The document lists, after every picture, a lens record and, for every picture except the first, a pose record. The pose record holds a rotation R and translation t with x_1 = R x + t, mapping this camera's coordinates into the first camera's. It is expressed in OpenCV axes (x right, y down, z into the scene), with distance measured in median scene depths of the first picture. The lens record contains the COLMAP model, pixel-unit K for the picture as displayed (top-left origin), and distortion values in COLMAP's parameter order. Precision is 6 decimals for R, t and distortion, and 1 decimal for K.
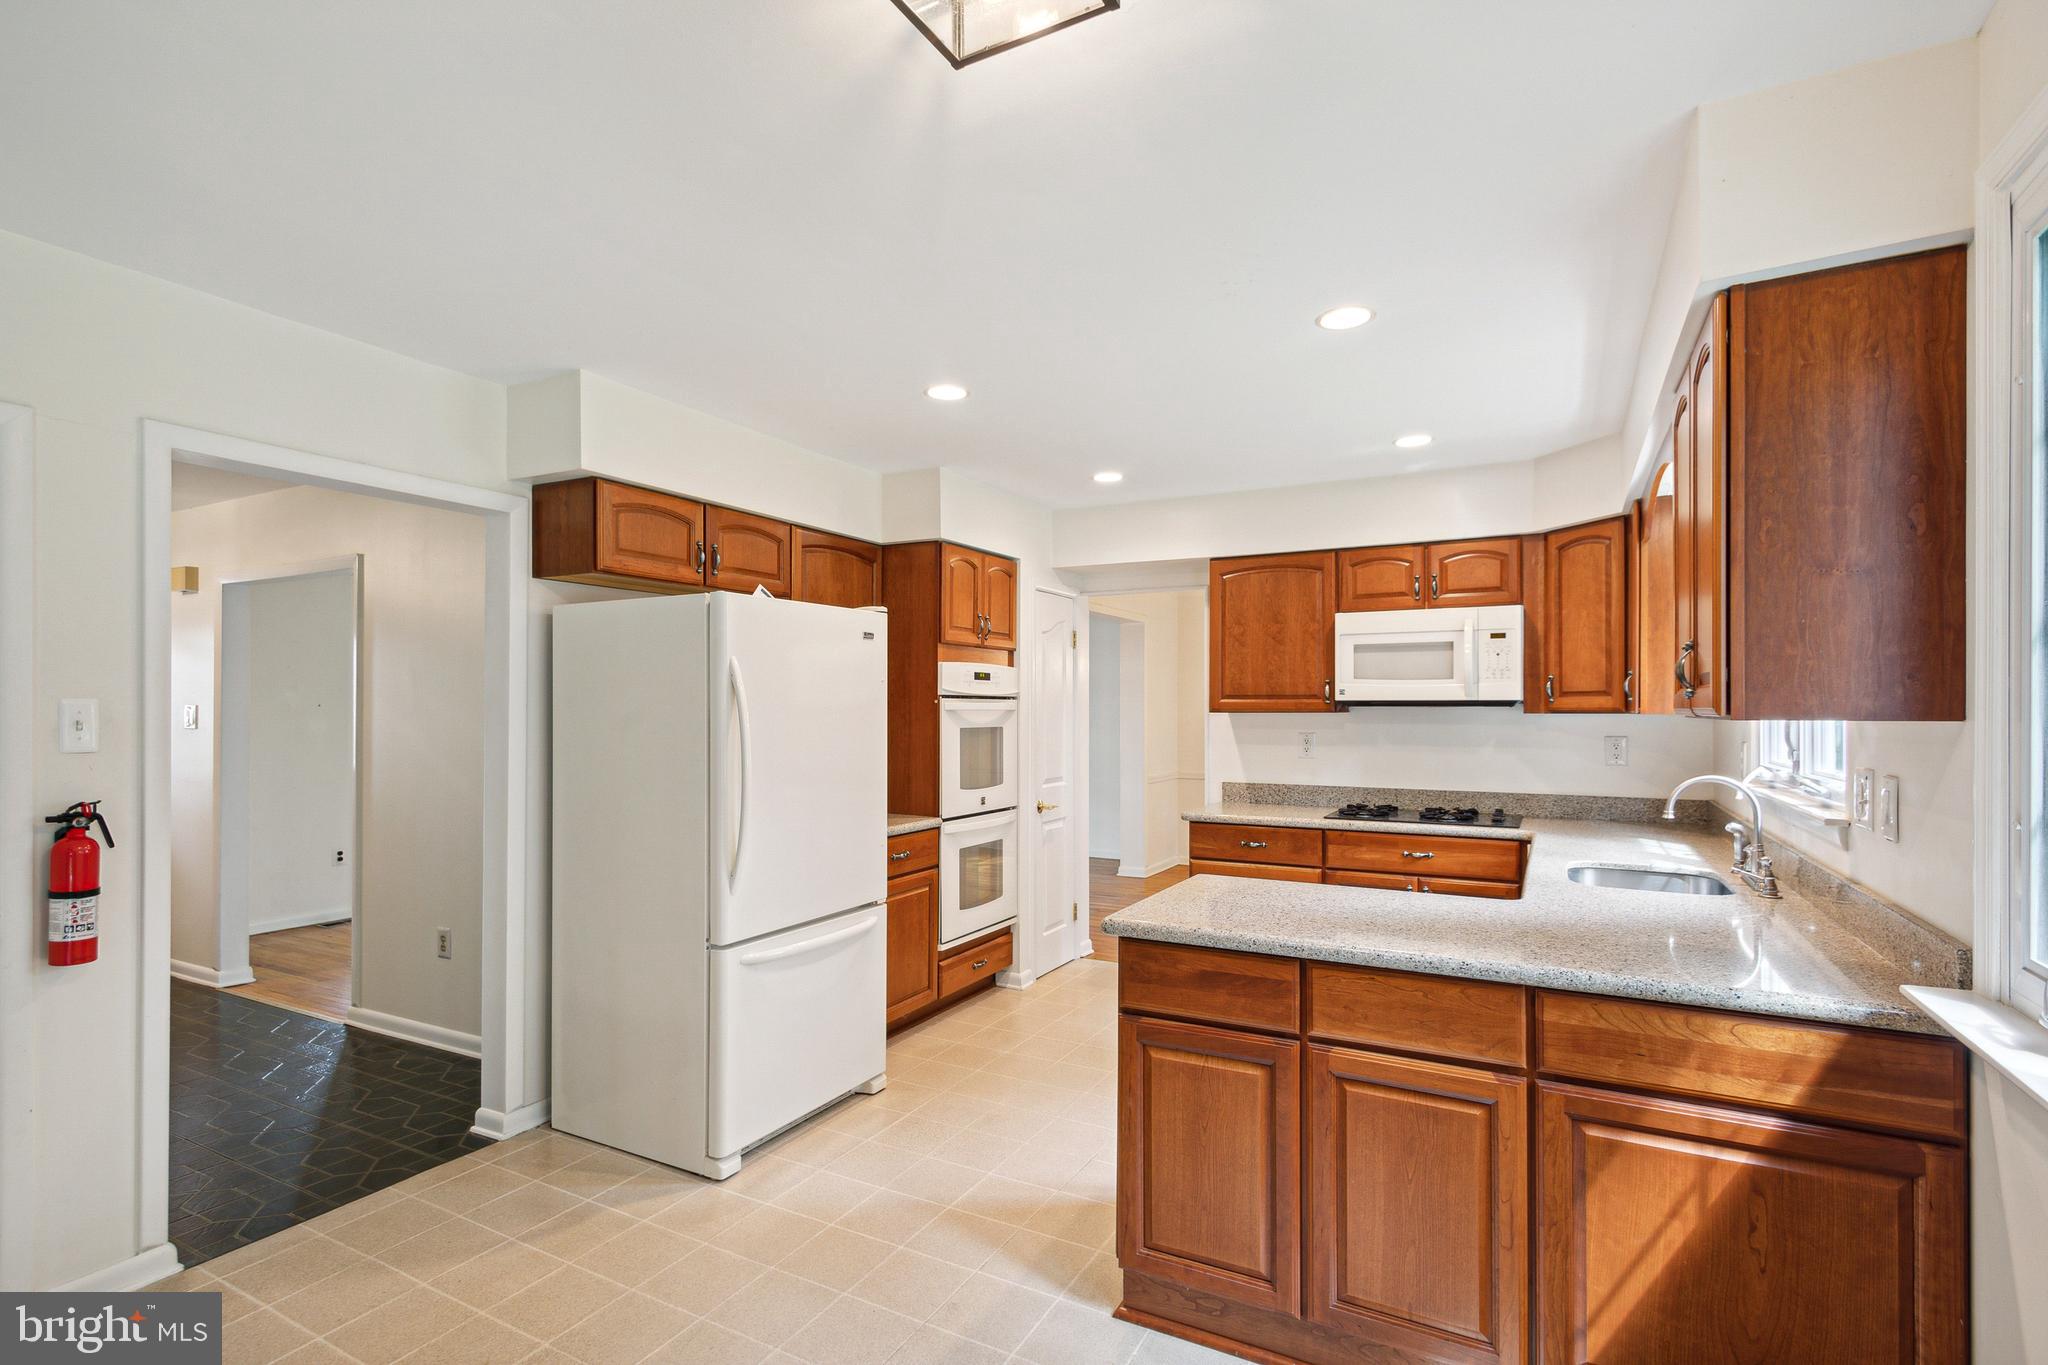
lens RADIAL K [[976.8, 0, 1025.4], [0, 976.8, 705.7], [0, 0, 1]] dist [0.002460, 0.000292]
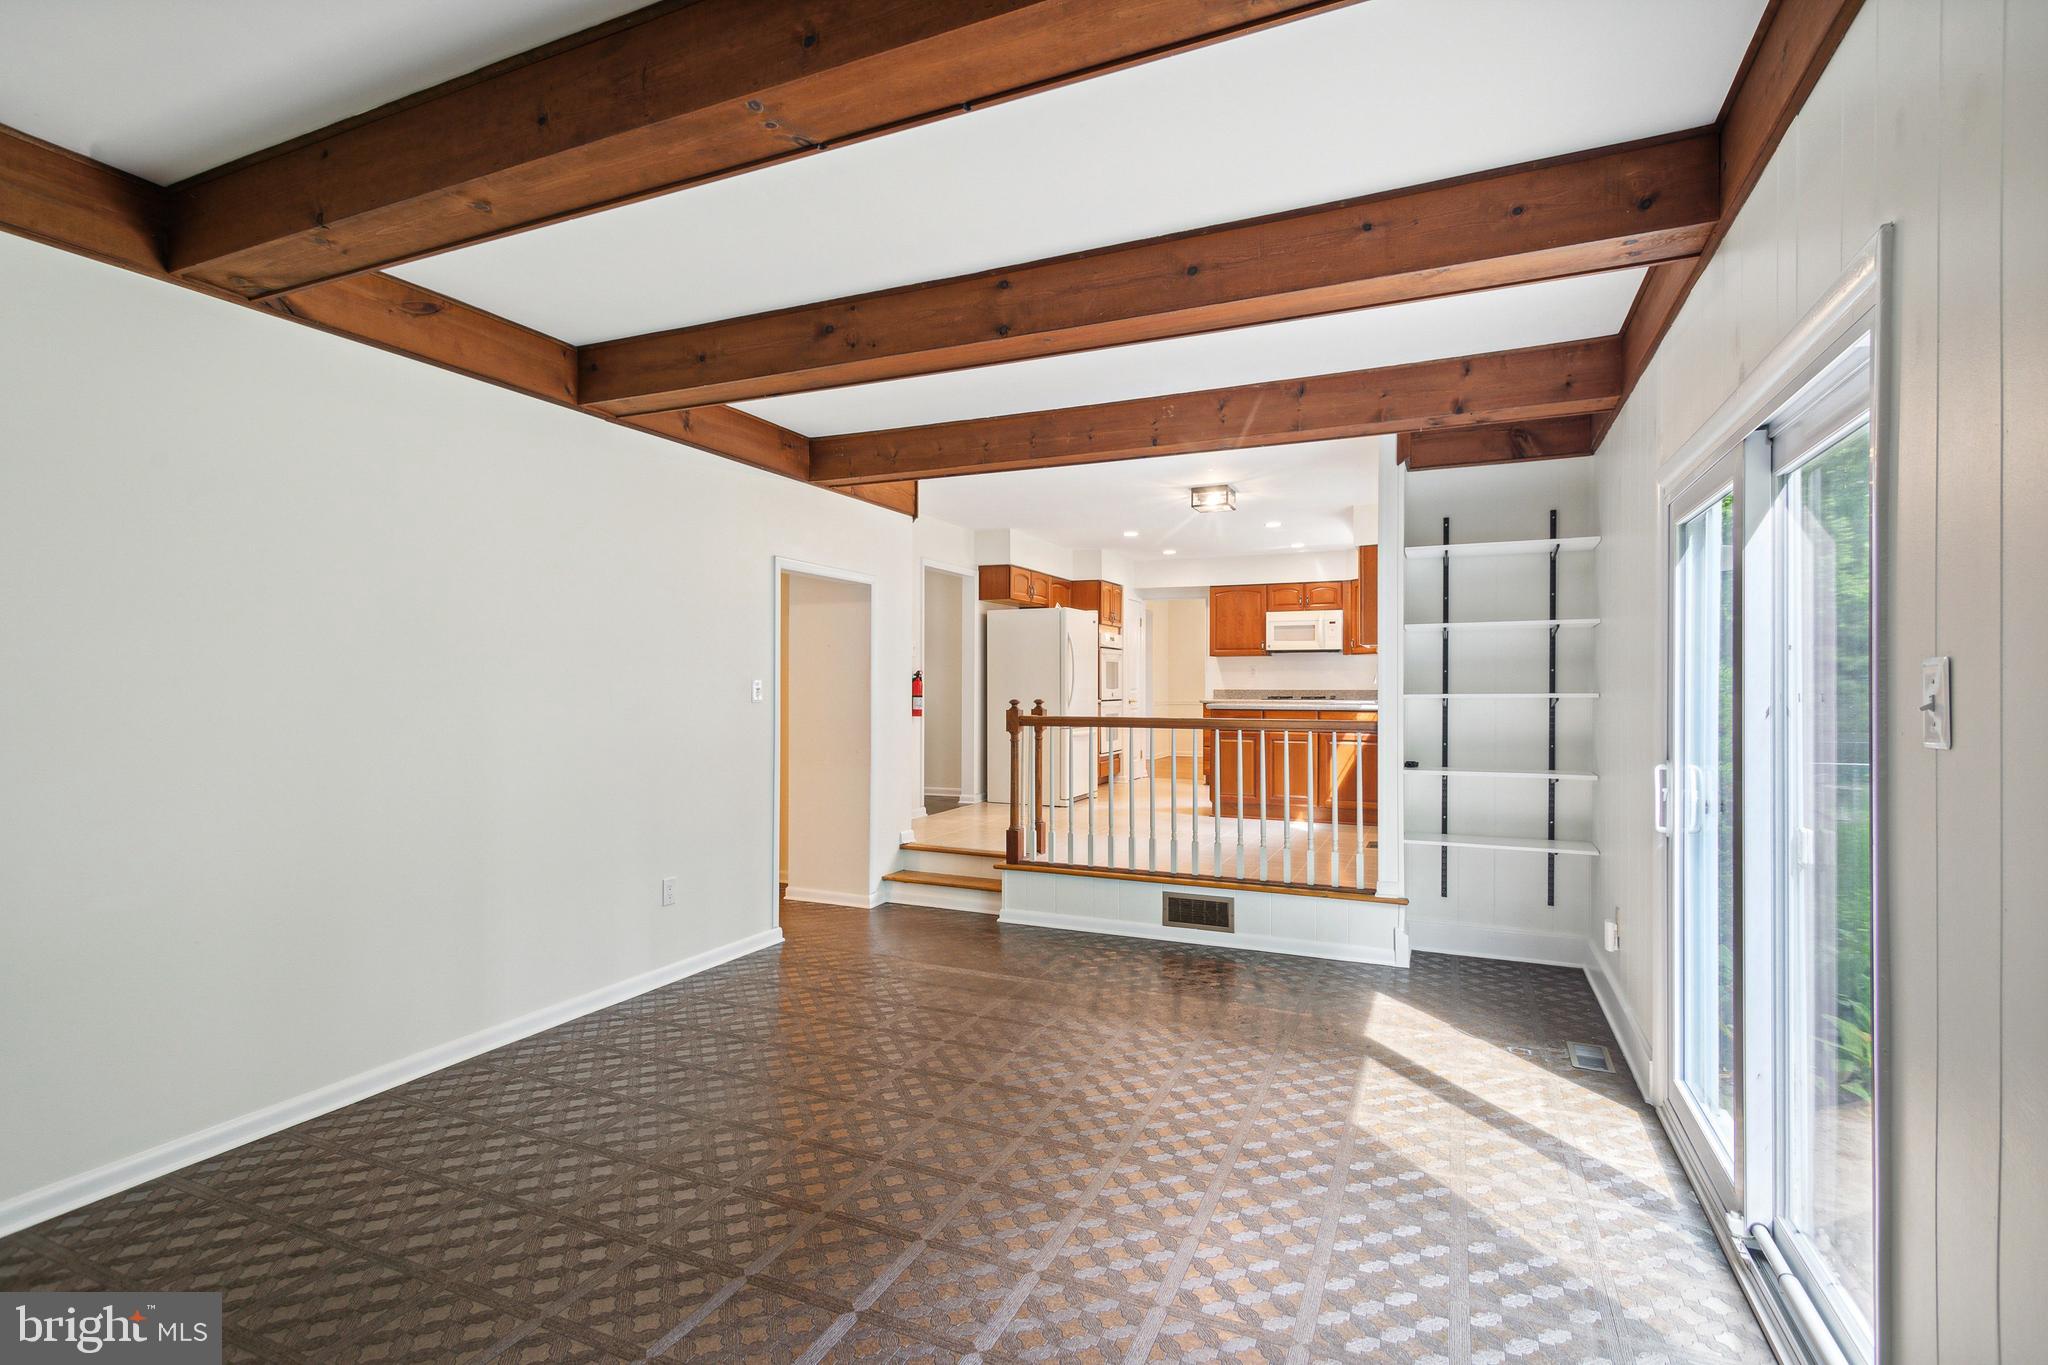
lens RADIAL K [[960.2, 0, 1002.5], [0, 960.2, 677.8], [0, 0, 1]] dist [0.001891, 0.000427]
pose [[0.997952, 0.002085, 0.063926, -0.456368], [-0.001832, 0.999990, -0.004010, 0.071748], [-0.063933, 0.003884, 0.997947, -1.242808]]
